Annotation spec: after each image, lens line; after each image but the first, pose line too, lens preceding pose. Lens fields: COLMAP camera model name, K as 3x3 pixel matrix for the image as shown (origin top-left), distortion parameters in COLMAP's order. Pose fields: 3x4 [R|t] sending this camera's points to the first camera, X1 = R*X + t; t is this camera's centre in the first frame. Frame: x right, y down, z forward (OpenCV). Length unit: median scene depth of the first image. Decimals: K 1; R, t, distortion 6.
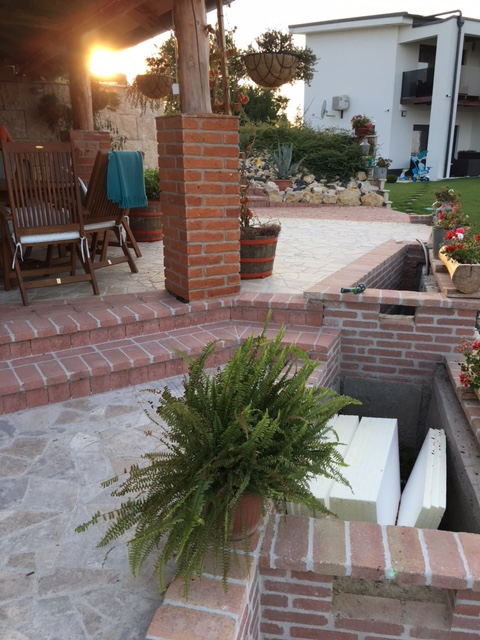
lens RADIAL K [[537.5, 0, 240.0], [0, 537.5, 320.0], [0, 0, 1]] dist [0.086495, -0.085373]
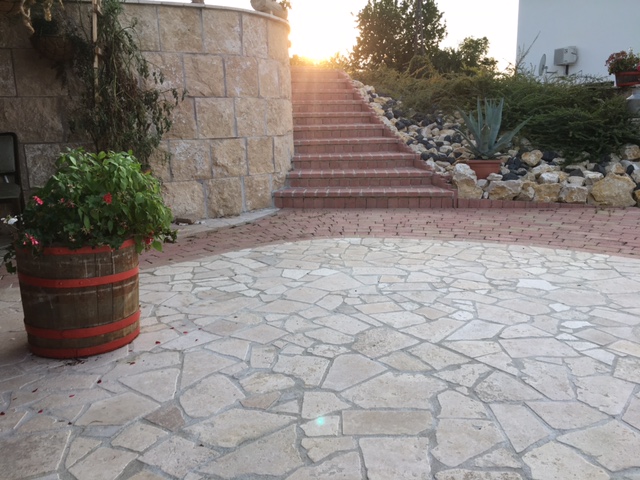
lens RADIAL K [[537.5, 0, 320.0], [0, 537.5, 240.0], [0, 0, 1]] dist [0.086495, -0.085373]
pose [[0.976216, 0.031058, -0.214565, 0.034311], [-0.049211, 0.995596, -0.079789, -0.116169], [0.211142, 0.088450, 0.973445, 0.396051]]
